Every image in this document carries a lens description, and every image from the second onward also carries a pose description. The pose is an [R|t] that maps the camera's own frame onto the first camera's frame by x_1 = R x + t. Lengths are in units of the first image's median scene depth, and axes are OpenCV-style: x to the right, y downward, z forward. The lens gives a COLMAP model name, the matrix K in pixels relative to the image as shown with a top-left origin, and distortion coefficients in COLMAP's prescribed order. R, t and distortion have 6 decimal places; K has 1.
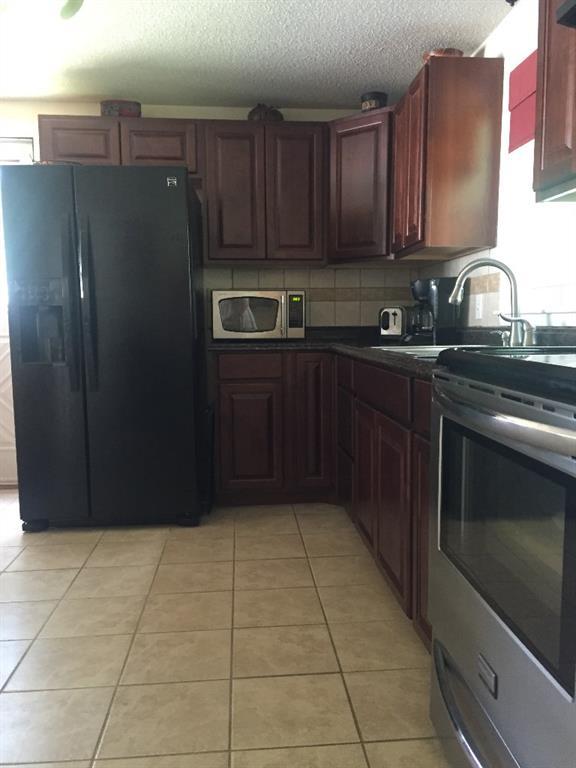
lens RADIAL K [[659.8, 0, 288.0], [0, 659.8, 384.0], [0, 0, 1]] dist [0.131320, -0.229721]
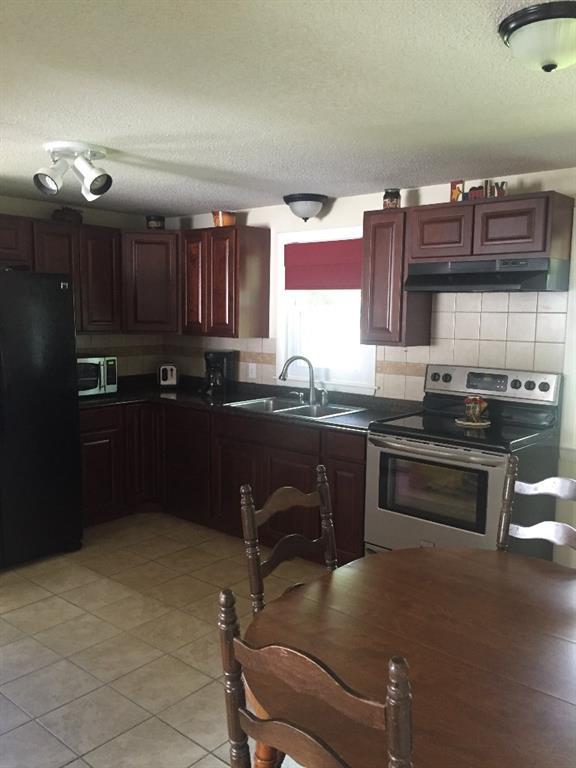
lens RADIAL K [[659.8, 0, 288.0], [0, 659.8, 384.0], [0, 0, 1]] dist [0.131320, -0.229721]
pose [[0.715591, -0.065170, 0.695473, -0.715374], [0.051413, 0.997852, 0.040604, -0.133645], [-0.696625, 0.006701, 0.717404, -0.203397]]
